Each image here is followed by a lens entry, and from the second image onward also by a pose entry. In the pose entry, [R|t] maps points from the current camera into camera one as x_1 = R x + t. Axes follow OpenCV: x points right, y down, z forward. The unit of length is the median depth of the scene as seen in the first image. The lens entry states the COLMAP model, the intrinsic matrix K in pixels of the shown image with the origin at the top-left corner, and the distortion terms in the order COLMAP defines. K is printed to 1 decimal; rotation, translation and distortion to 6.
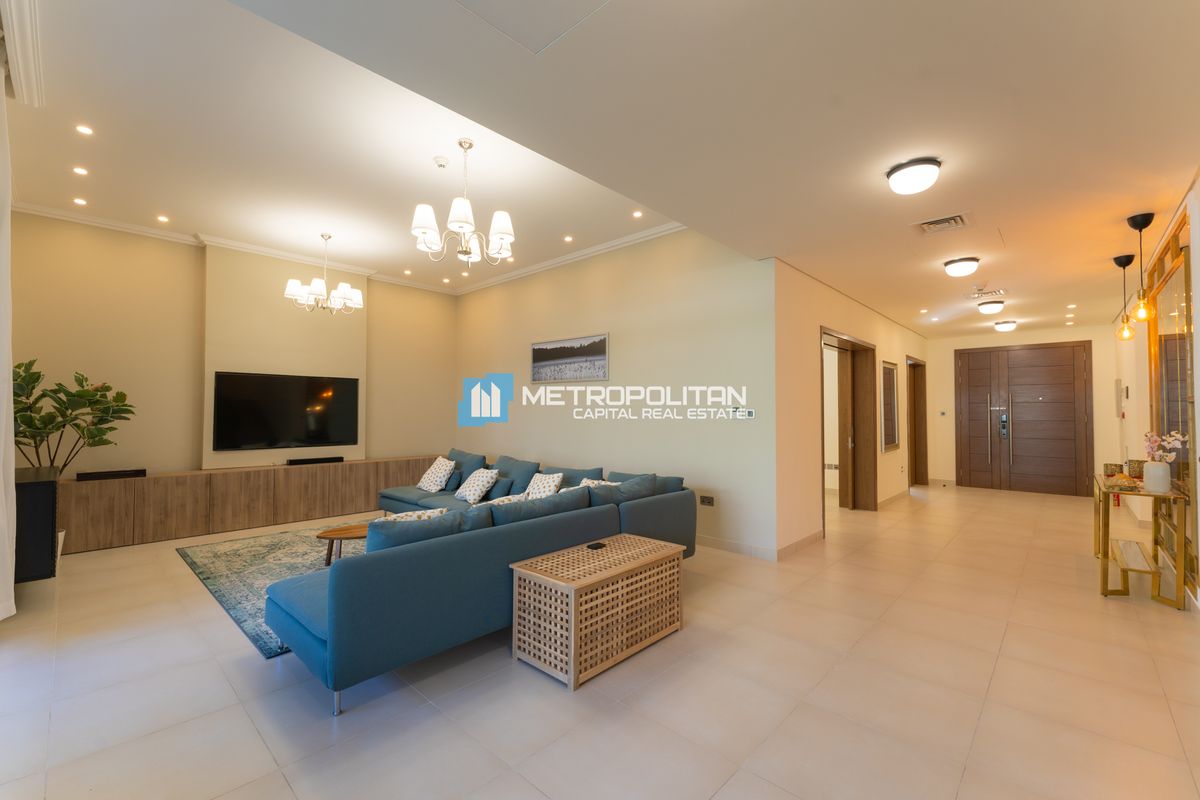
lens RADIAL K [[513.2, 0, 602.1], [0, 513.2, 395.9], [0, 0, 1]] dist [0.008235, -0.000383]
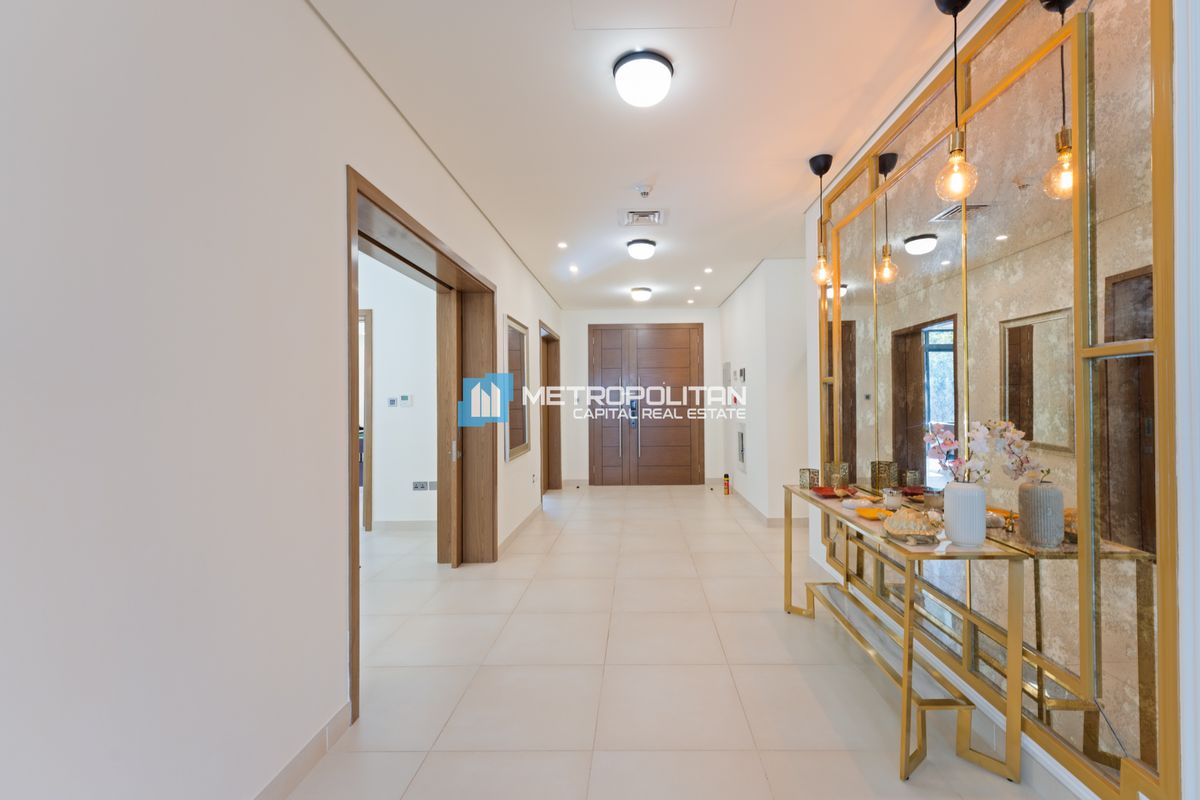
lens RADIAL K [[513.2, 0, 602.1], [0, 513.2, 395.9], [0, 0, 1]] dist [0.008235, -0.000383]
pose [[0.790903, -0.003524, 0.611932, 0.224572], [-0.008124, 0.999835, 0.016257, 0.016691], [-0.611888, -0.017829, 0.790744, 0.383301]]
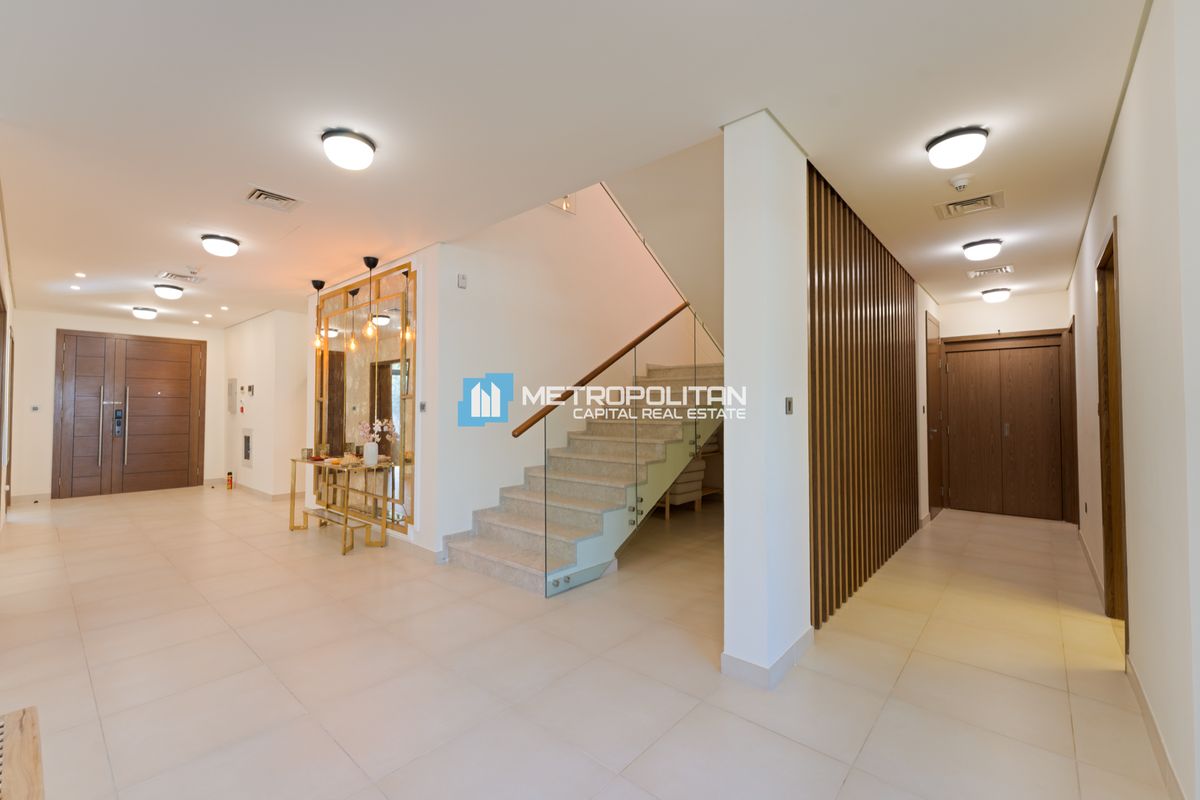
lens RADIAL K [[482.8, 0, 601.4], [0, 482.8, 397.4], [0, 0, 1]] dist [0.001210, 0.000021]
pose [[-0.021042, 0.023004, 0.999514, -0.096107], [-0.031055, 0.999238, -0.023651, 0.009907], [-0.999296, -0.031537, -0.020312, 0.200450]]
